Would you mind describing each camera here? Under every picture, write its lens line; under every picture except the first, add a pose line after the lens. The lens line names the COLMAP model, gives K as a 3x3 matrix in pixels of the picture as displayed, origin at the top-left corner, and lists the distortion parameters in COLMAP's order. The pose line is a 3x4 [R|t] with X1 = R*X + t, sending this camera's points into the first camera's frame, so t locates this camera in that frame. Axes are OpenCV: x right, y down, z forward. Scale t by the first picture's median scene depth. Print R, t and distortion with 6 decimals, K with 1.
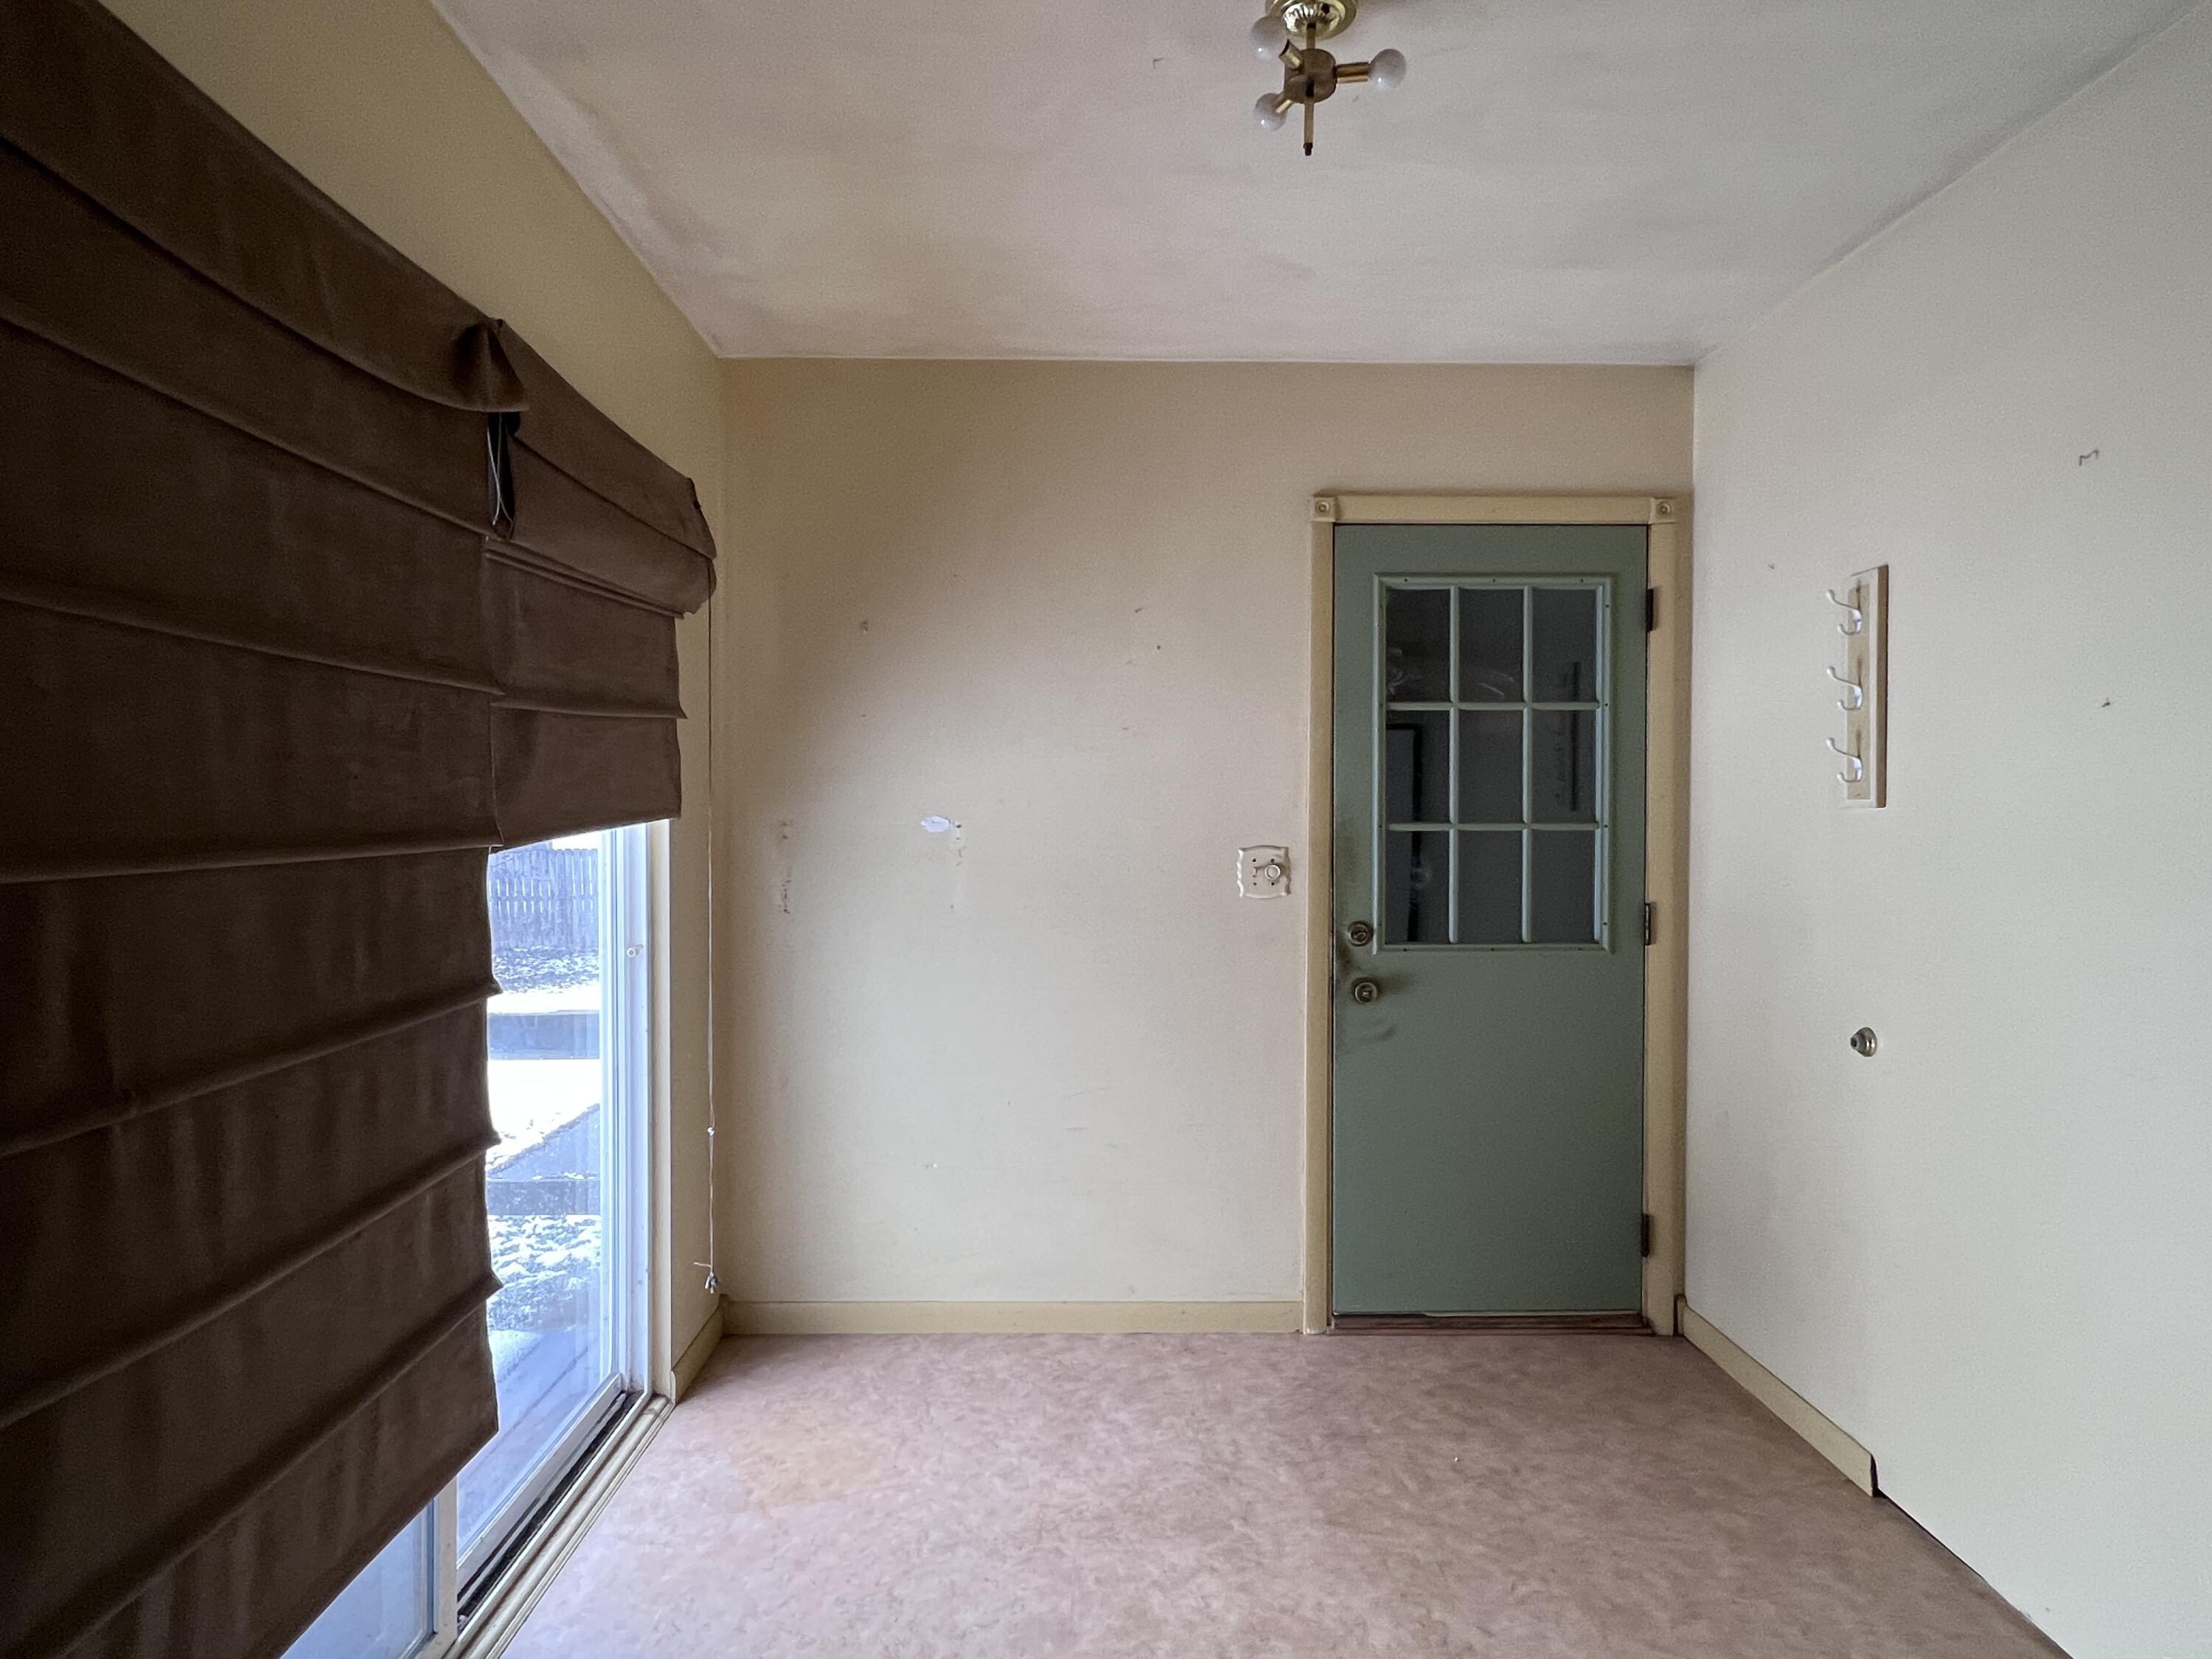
lens RADIAL K [[1220.1, 0, 1106.0], [0, 1220.1, 829.5], [0, 0, 1]] dist [-0.000697, -0.000122]
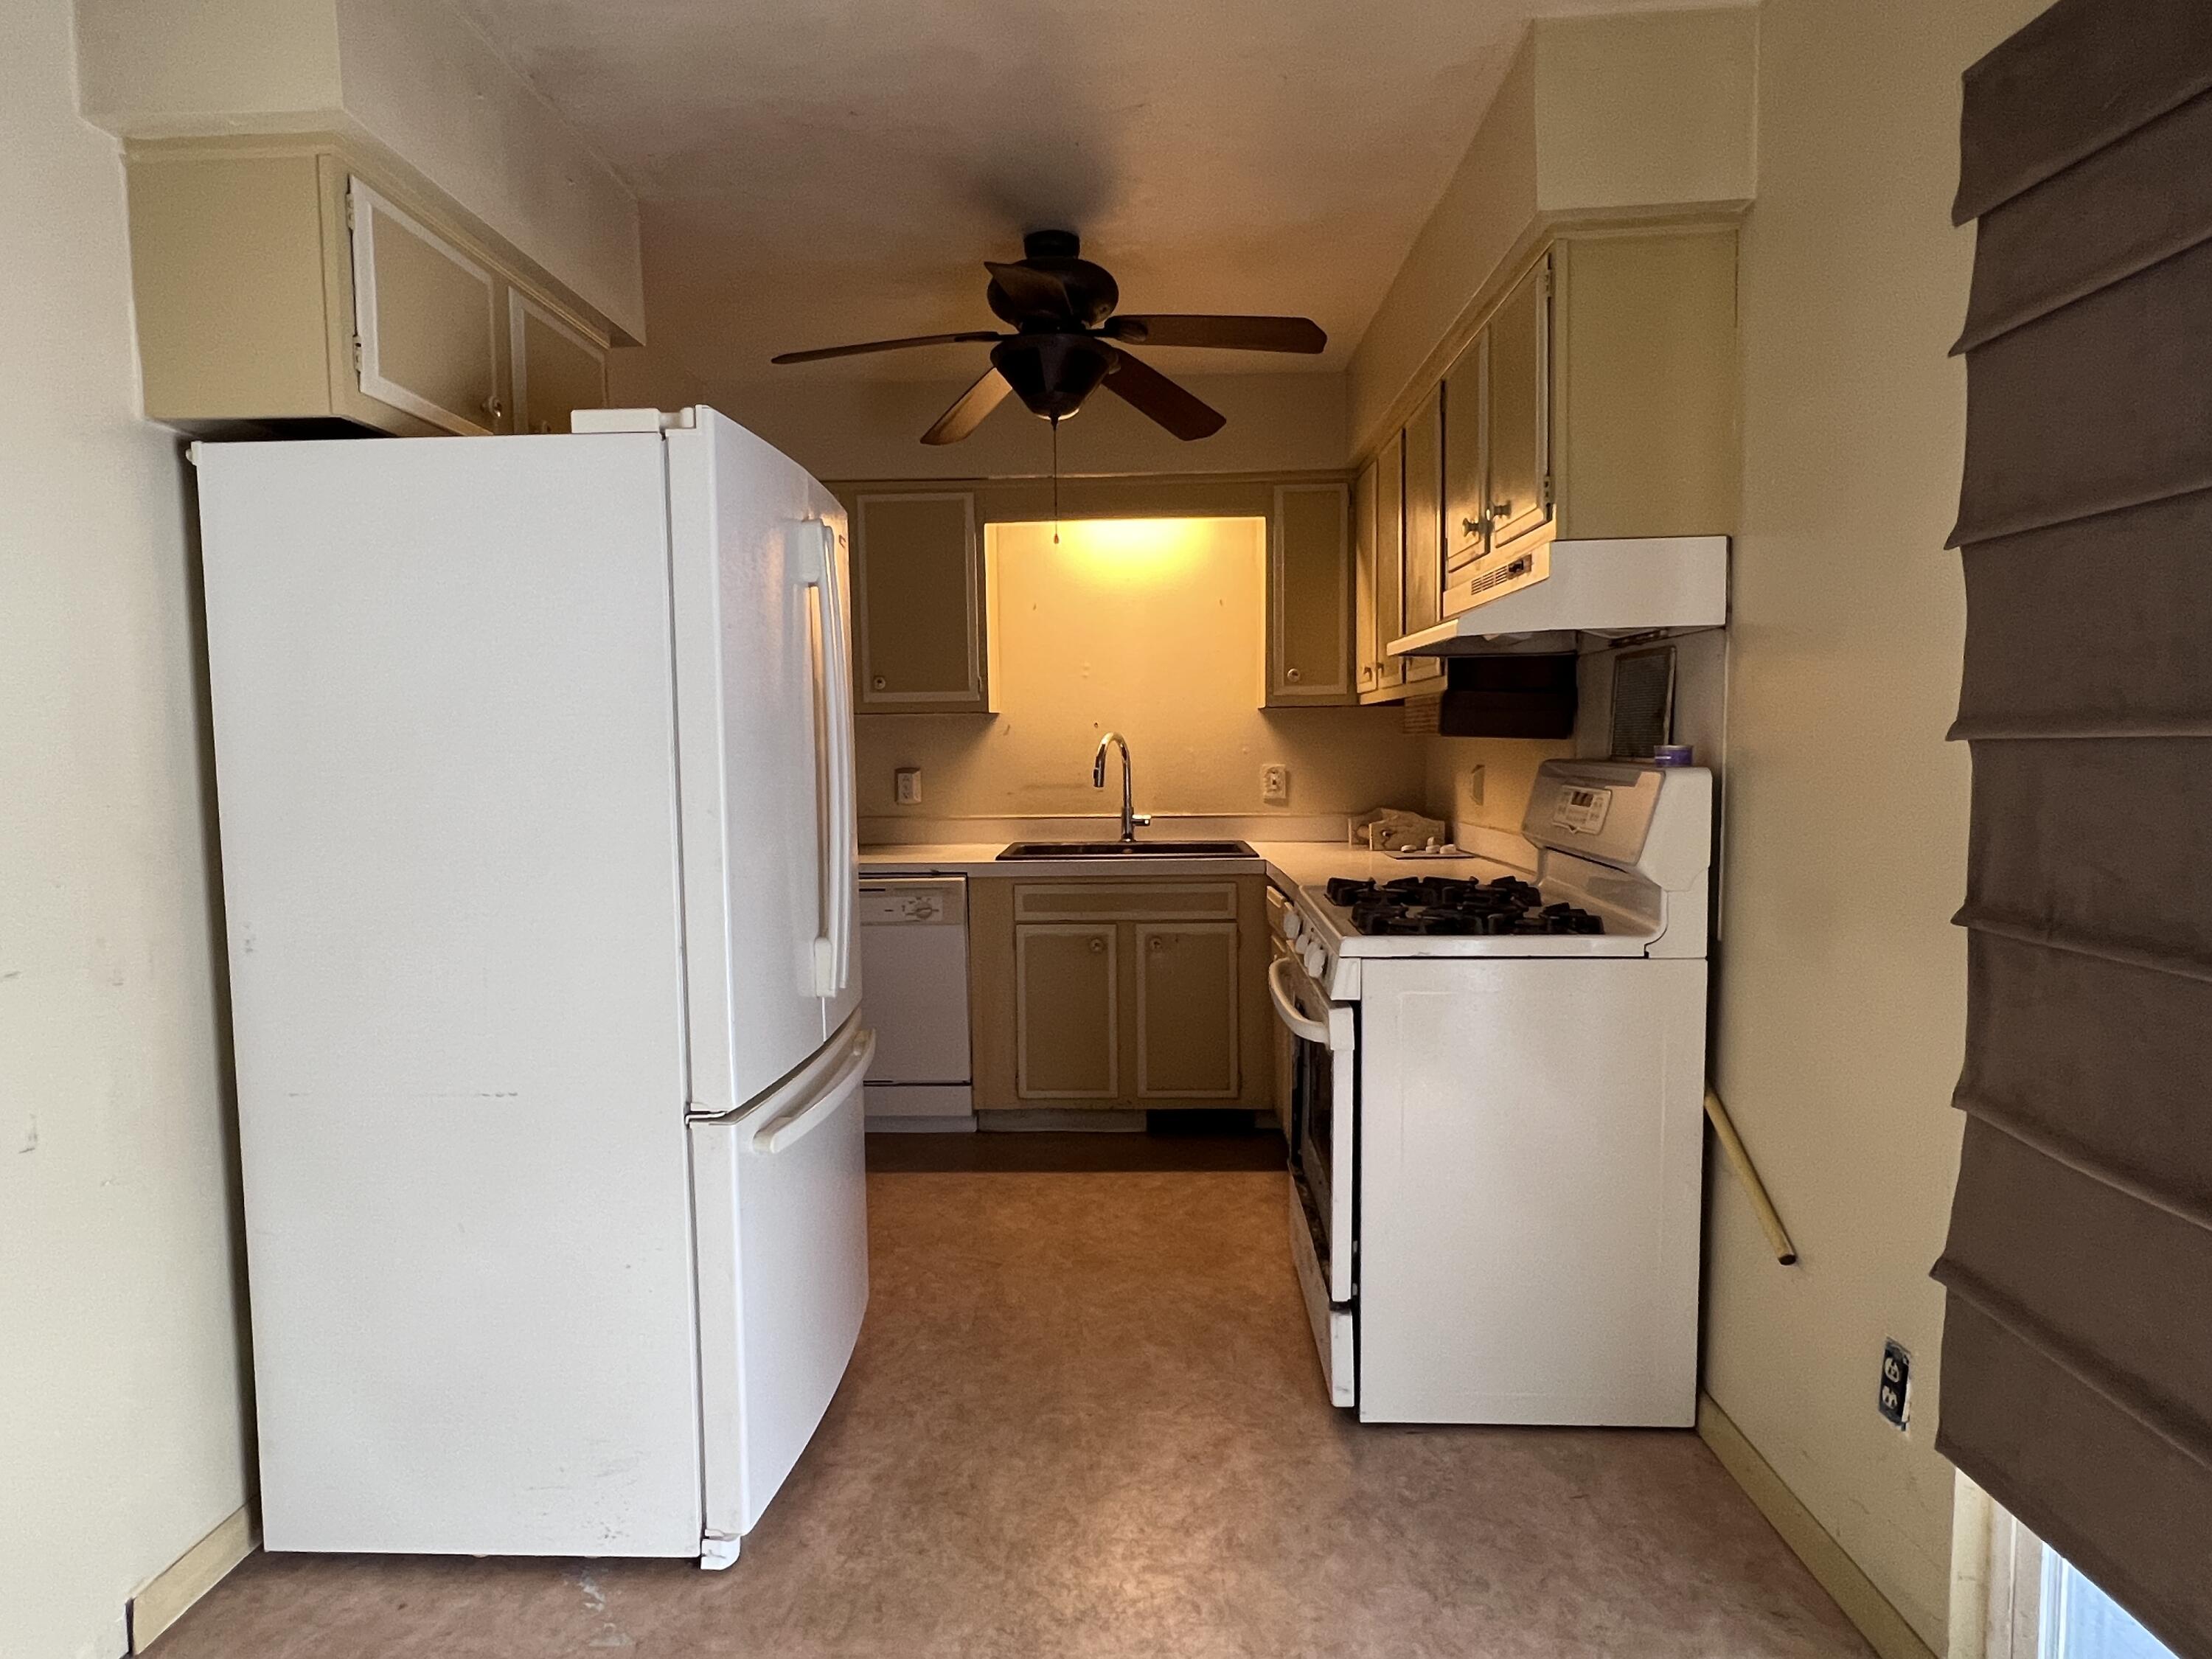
lens RADIAL K [[1220.1, 0, 1106.0], [0, 1220.1, 829.5], [0, 0, 1]] dist [-0.000697, -0.000122]
pose [[-0.998622, 0.005745, 0.052171, -0.004231], [0.010301, 0.996113, 0.087481, -0.009400], [-0.051465, 0.087898, -0.994799, 2.208380]]
